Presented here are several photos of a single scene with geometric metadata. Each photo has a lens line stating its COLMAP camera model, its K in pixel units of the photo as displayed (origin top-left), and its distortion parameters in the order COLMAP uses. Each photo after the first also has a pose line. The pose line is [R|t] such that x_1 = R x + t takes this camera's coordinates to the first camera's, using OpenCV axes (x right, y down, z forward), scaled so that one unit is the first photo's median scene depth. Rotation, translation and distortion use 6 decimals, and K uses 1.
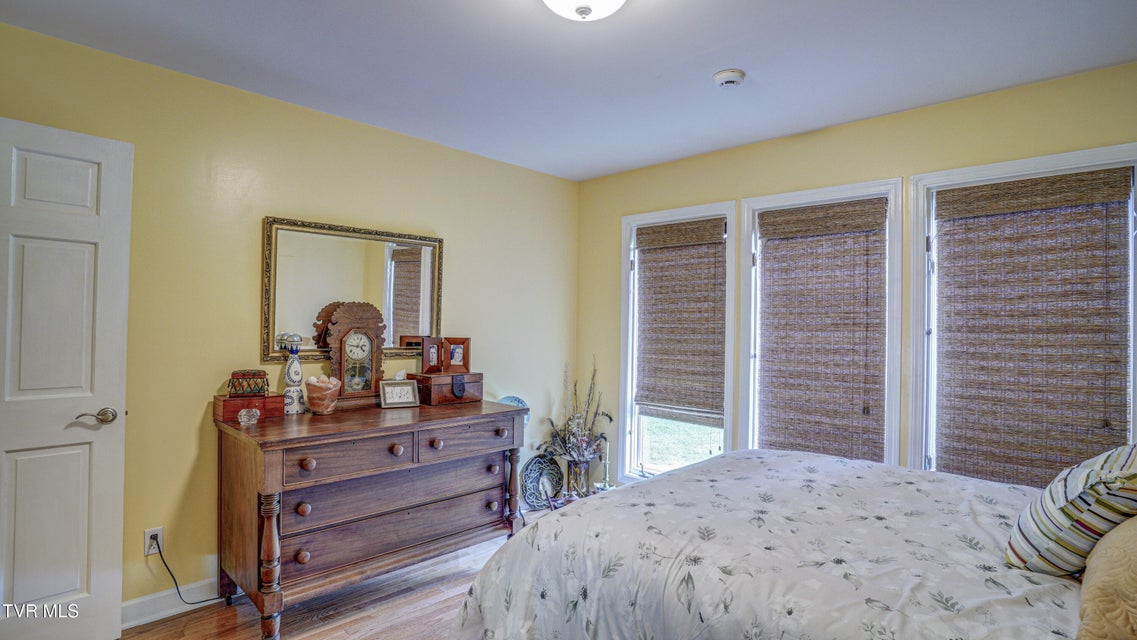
lens RADIAL K [[556.9, 0, 573.3], [0, 556.9, 316.9], [0, 0, 1]] dist [-0.034989, 0.001137]
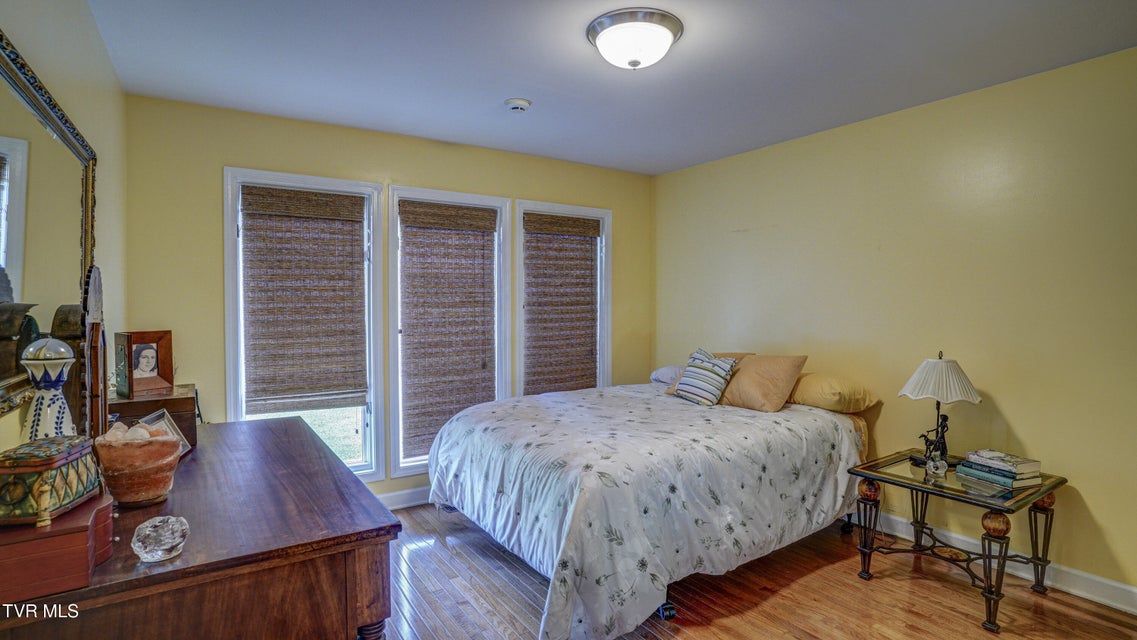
lens RADIAL K [[556.9, 0, 572.1], [0, 556.9, 317.0], [0, 0, 1]] dist [-0.034989, 0.001137]
pose [[0.245225, -0.037872, 0.968726, -0.695038], [-0.006493, 0.999150, 0.040705, -0.005331], [-0.969444, -0.016272, 0.244771, 0.433939]]
